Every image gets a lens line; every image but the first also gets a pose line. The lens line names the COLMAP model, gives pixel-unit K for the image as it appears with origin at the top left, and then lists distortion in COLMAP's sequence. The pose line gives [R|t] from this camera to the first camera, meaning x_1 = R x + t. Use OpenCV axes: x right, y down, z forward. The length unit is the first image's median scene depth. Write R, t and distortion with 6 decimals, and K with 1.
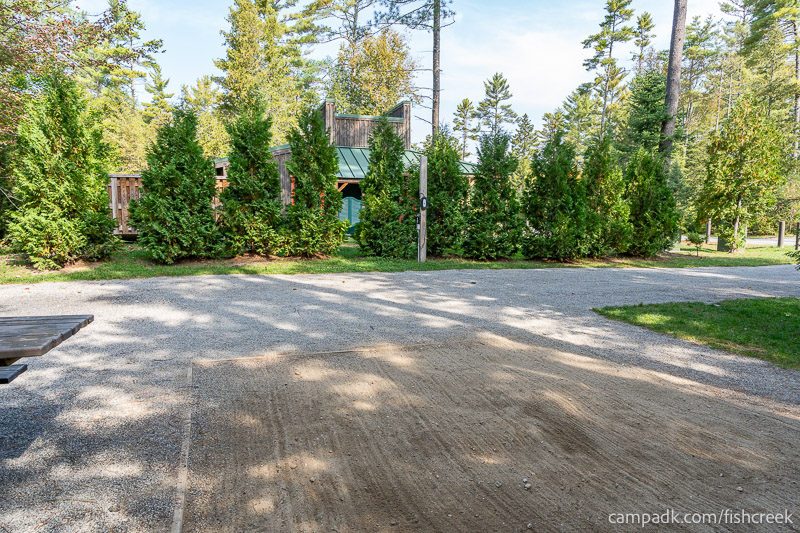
lens RADIAL K [[532.6, 0, 400.0], [0, 532.6, 266.5], [0, 0, 1]] dist [0.004713, 0.002101]
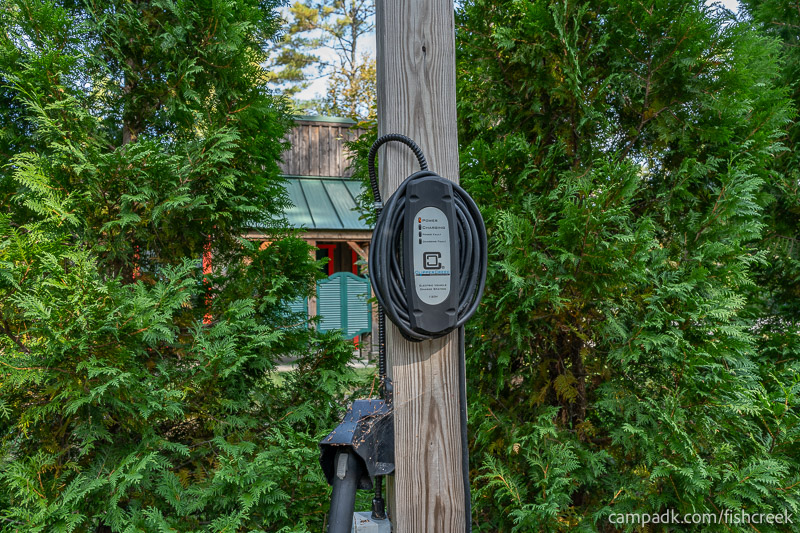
lens RADIAL K [[532.6, 0, 400.0], [0, 532.6, 266.5], [0, 0, 1]] dist [0.004713, 0.002101]
pose [[0.997745, -0.035531, -0.056939, 0.044454], [0.026277, 0.987448, -0.155742, -0.102645], [0.061758, 0.153894, 0.986155, 0.898794]]
